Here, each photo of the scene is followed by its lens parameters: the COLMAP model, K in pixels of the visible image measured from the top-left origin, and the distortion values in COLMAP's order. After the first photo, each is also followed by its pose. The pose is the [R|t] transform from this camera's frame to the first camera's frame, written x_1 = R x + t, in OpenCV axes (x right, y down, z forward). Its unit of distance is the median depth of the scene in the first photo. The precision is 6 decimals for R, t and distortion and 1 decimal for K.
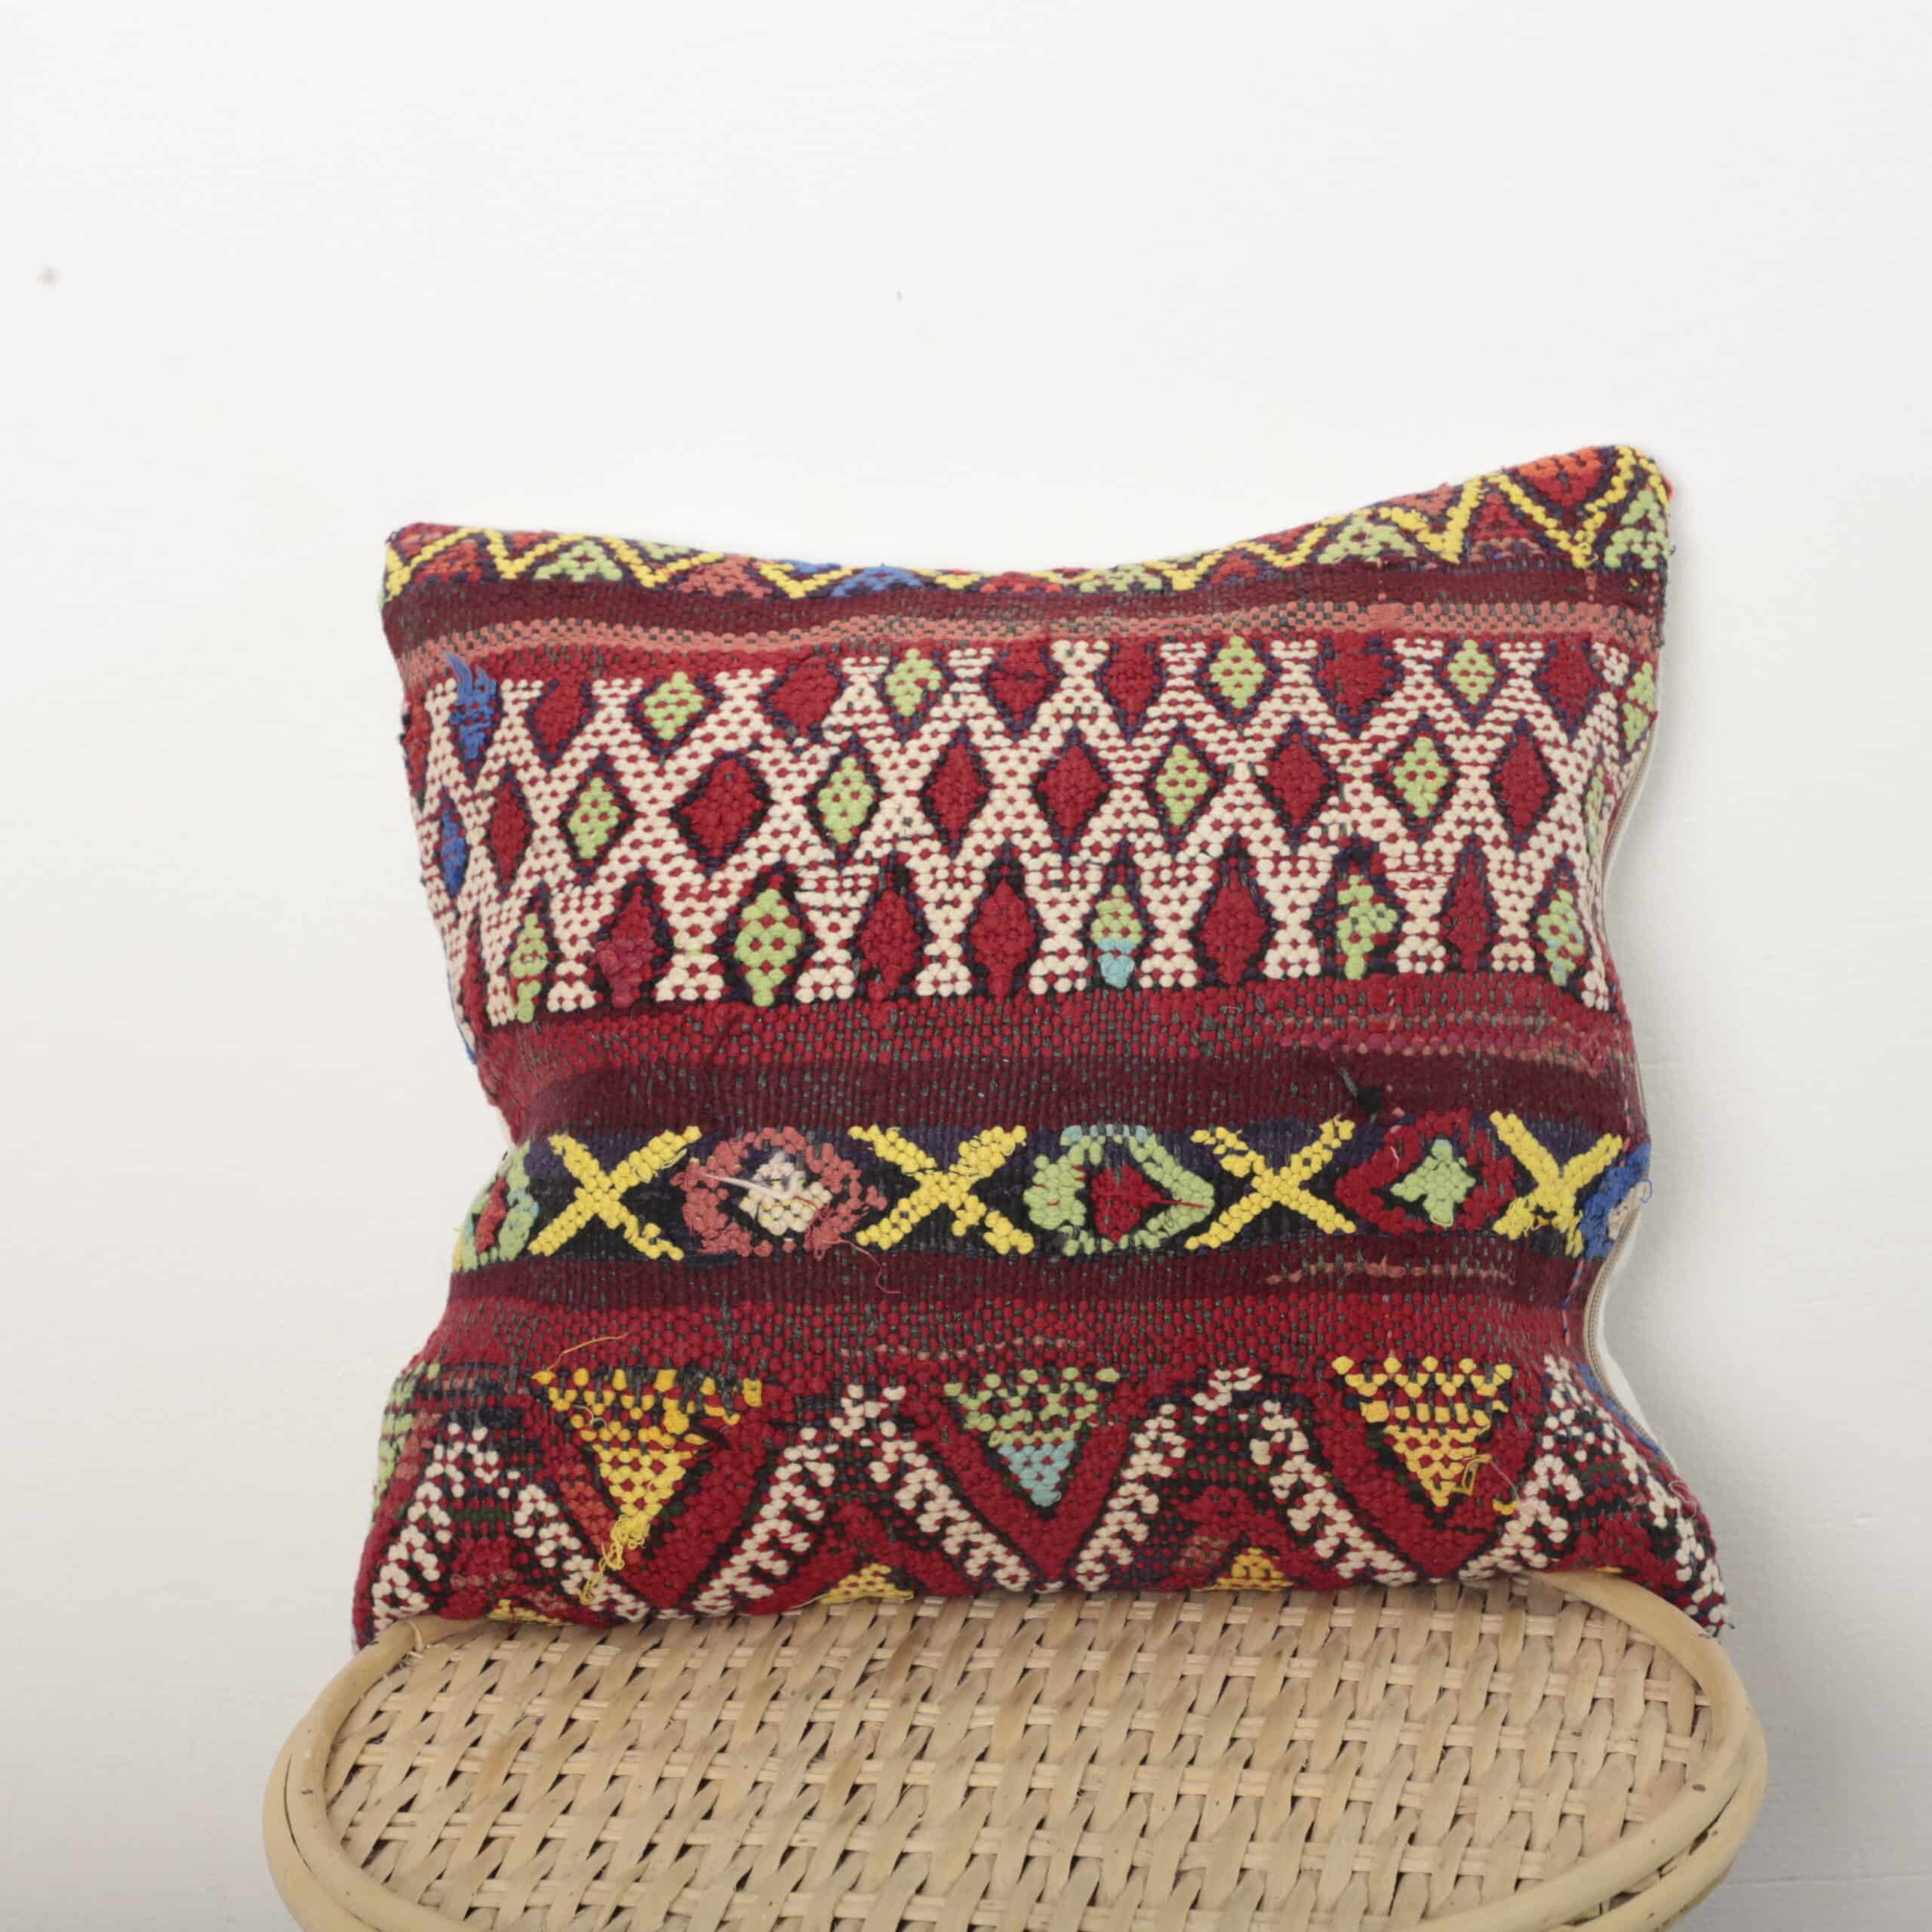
lens RADIAL K [[5366.7, 0, 966.0], [0, 5366.7, 966.0], [0, 0, 1]] dist [0.203476, 0.299773]
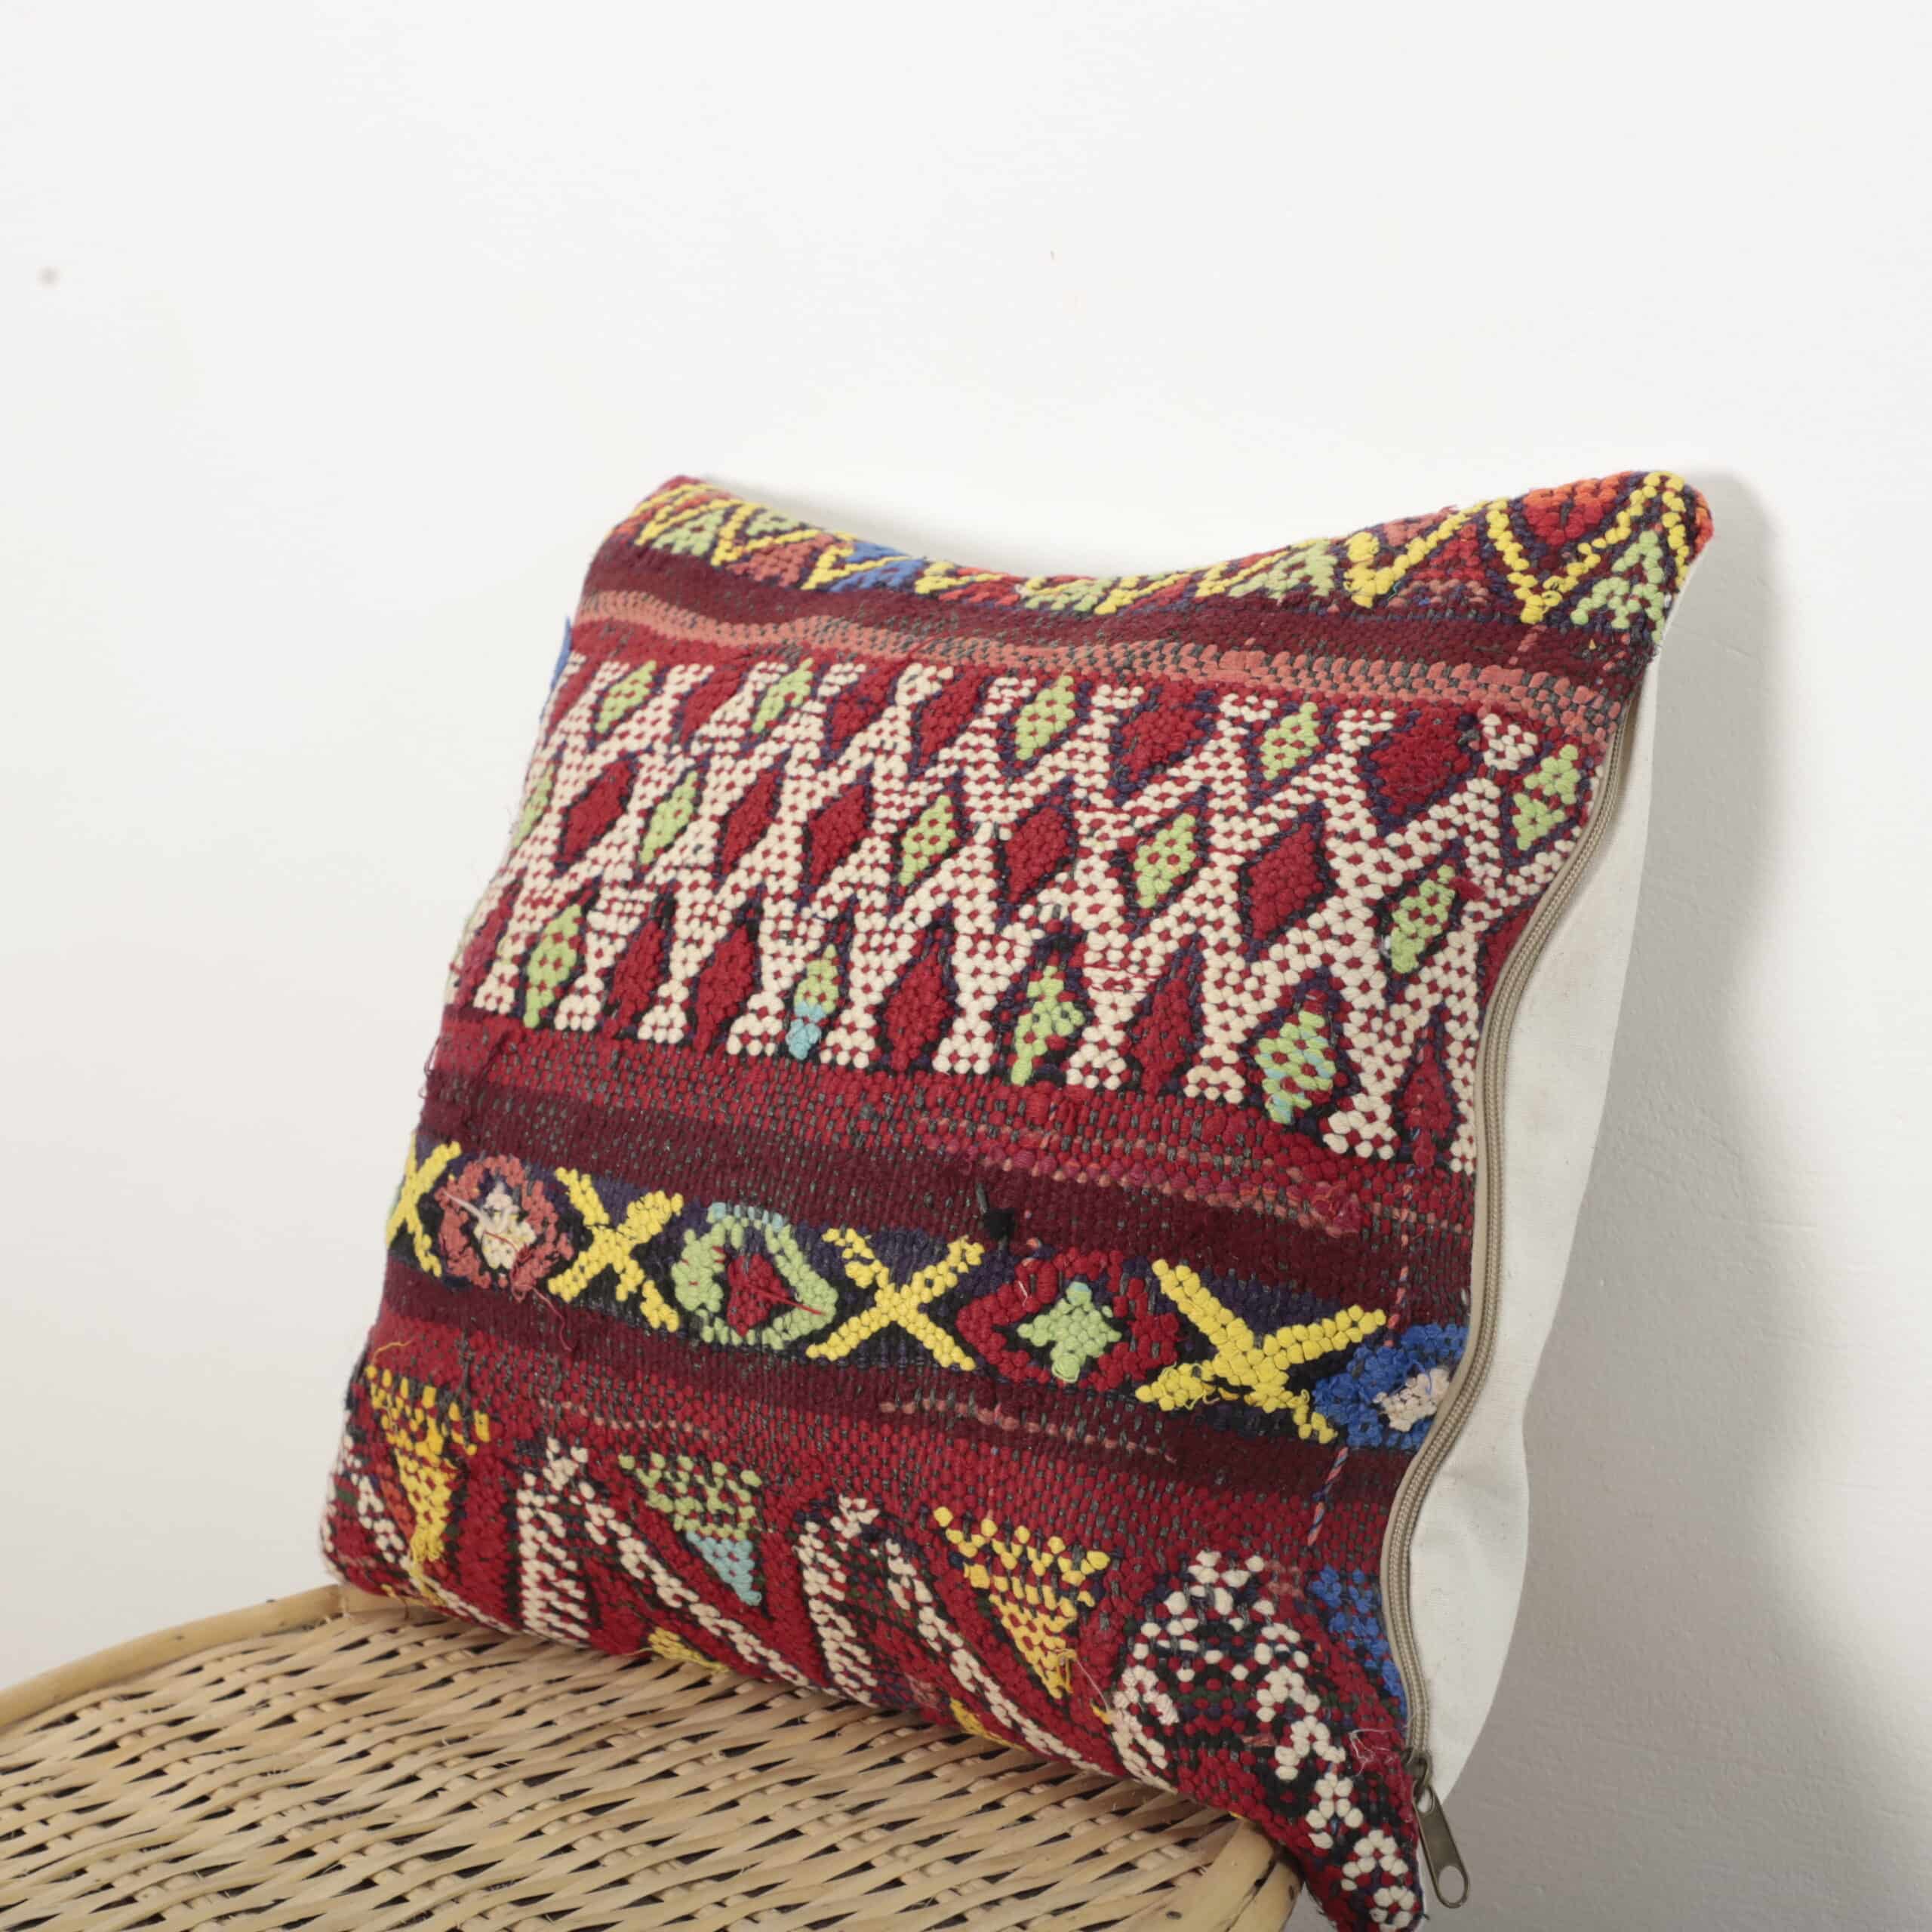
lens RADIAL K [[5366.7, 0, 966.0], [0, 5366.7, 966.0], [0, 0, 1]] dist [0.203476, 0.299773]
pose [[0.718972, 0.124184, -0.683855, 0.660399], [-0.078427, 0.992120, 0.097710, -0.101271], [0.690600, -0.016618, 0.723046, 0.363449]]
